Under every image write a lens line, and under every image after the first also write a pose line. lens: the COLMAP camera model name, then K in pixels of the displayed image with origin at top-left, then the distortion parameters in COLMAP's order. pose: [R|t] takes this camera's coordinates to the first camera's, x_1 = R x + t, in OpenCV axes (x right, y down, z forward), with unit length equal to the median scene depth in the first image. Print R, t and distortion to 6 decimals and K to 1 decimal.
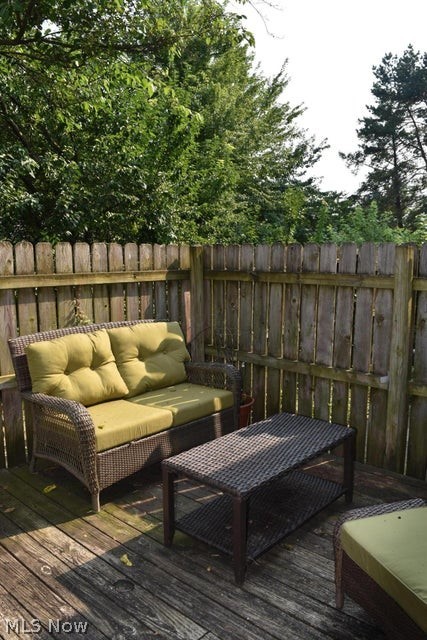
lens RADIAL K [[503.8, 0, 210.3], [0, 503.8, 321.1], [0, 0, 1]] dist [-0.099256, 0.029140]
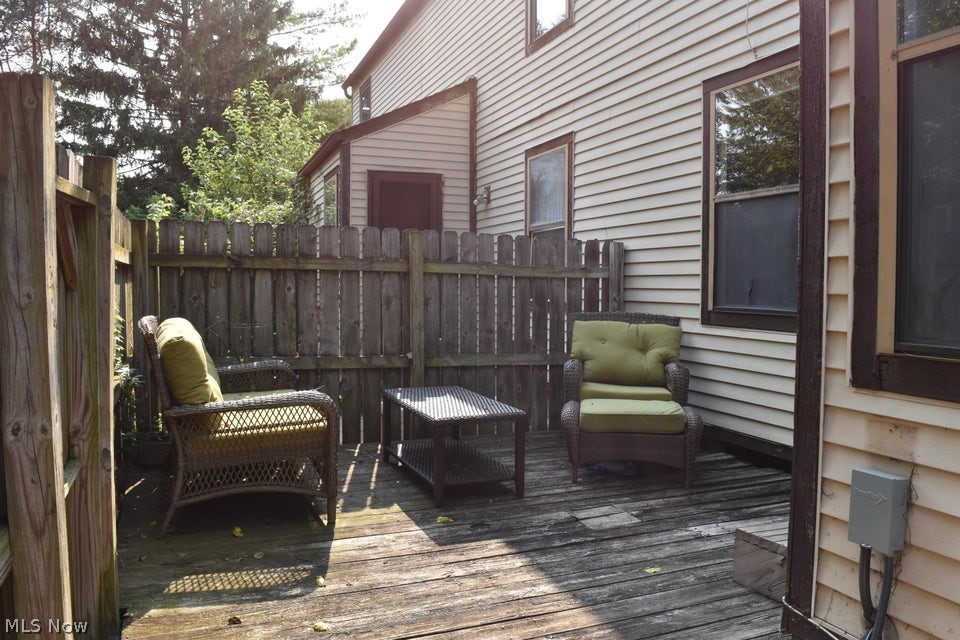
lens RADIAL K [[755.7, 0, 478.6], [0, 755.7, 319.8], [0, 0, 1]] dist [-0.099256, 0.029140]
pose [[0.416951, -0.035731, 0.908227, -0.906679], [0.104899, 0.994442, -0.009035, 0.061211], [-0.902856, 0.099040, 0.418381, 0.154731]]
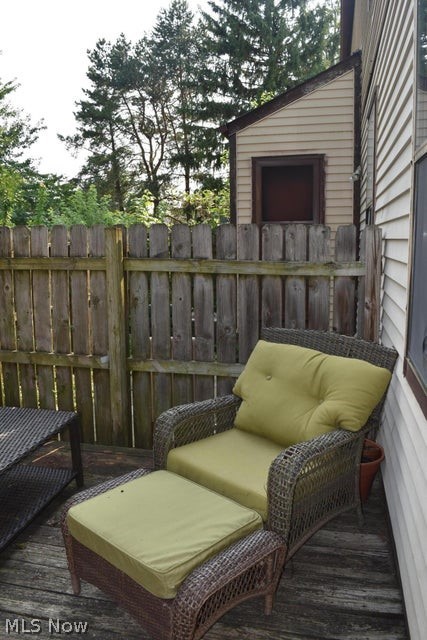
lens RADIAL K [[503.8, 0, 210.4], [0, 503.8, 320.3], [0, 0, 1]] dist [-0.099256, 0.029140]
pose [[0.862422, -0.088658, 0.498366, 0.027156], [0.073500, 0.996041, 0.050001, 0.001818], [-0.500826, -0.006492, 0.865524, 0.001307]]
